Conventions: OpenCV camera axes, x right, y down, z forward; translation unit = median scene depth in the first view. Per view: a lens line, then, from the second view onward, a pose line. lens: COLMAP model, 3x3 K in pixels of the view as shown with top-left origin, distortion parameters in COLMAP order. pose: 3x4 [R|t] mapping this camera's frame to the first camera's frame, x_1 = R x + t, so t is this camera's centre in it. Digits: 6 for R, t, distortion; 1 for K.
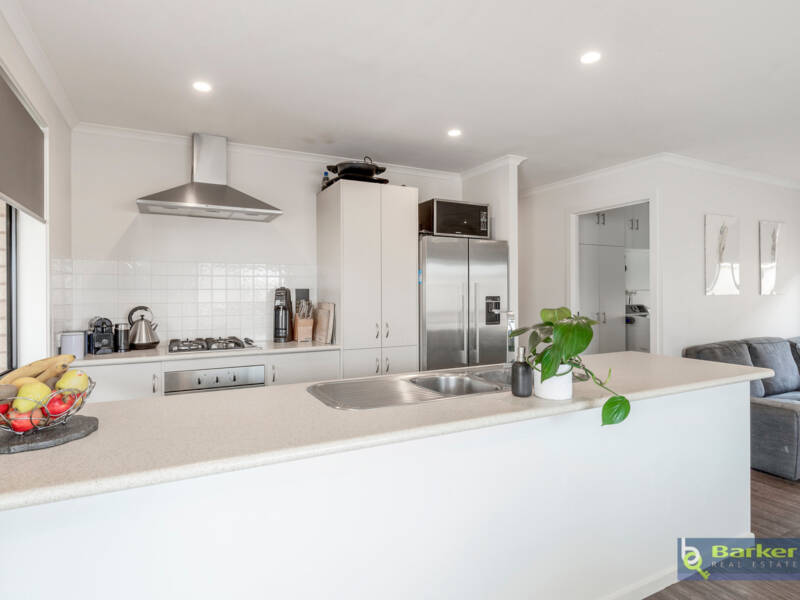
lens RADIAL K [[453.1, 0, 405.1], [0, 453.1, 292.9], [0, 0, 1]] dist [-0.002395, -0.000211]
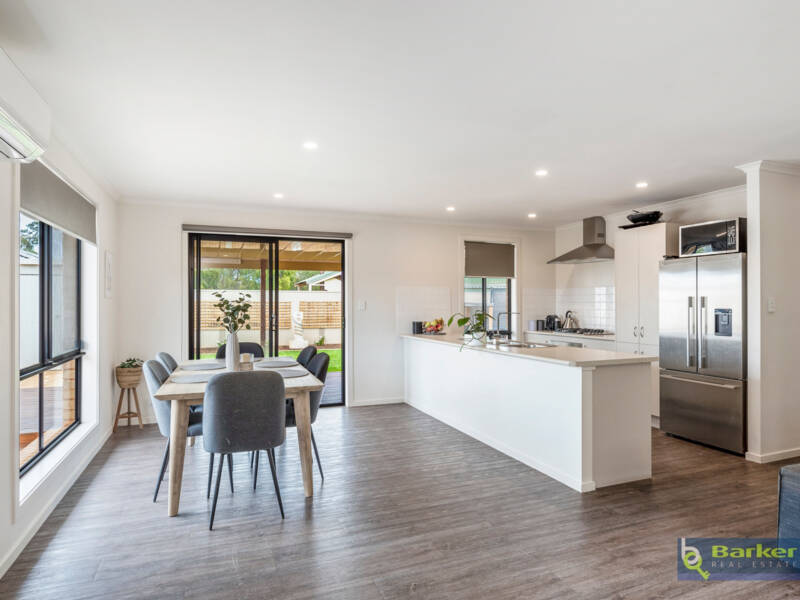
lens RADIAL K [[483.1, 0, 387.3], [0, 483.1, 304.0], [0, 0, 1]] dist [-0.008008, 0.000158]
pose [[-0.119468, 0.007522, -0.992810, 1.455396], [0.003262, 0.999969, 0.007183, -0.015186], [0.992833, -0.002380, -0.119488, 0.384887]]
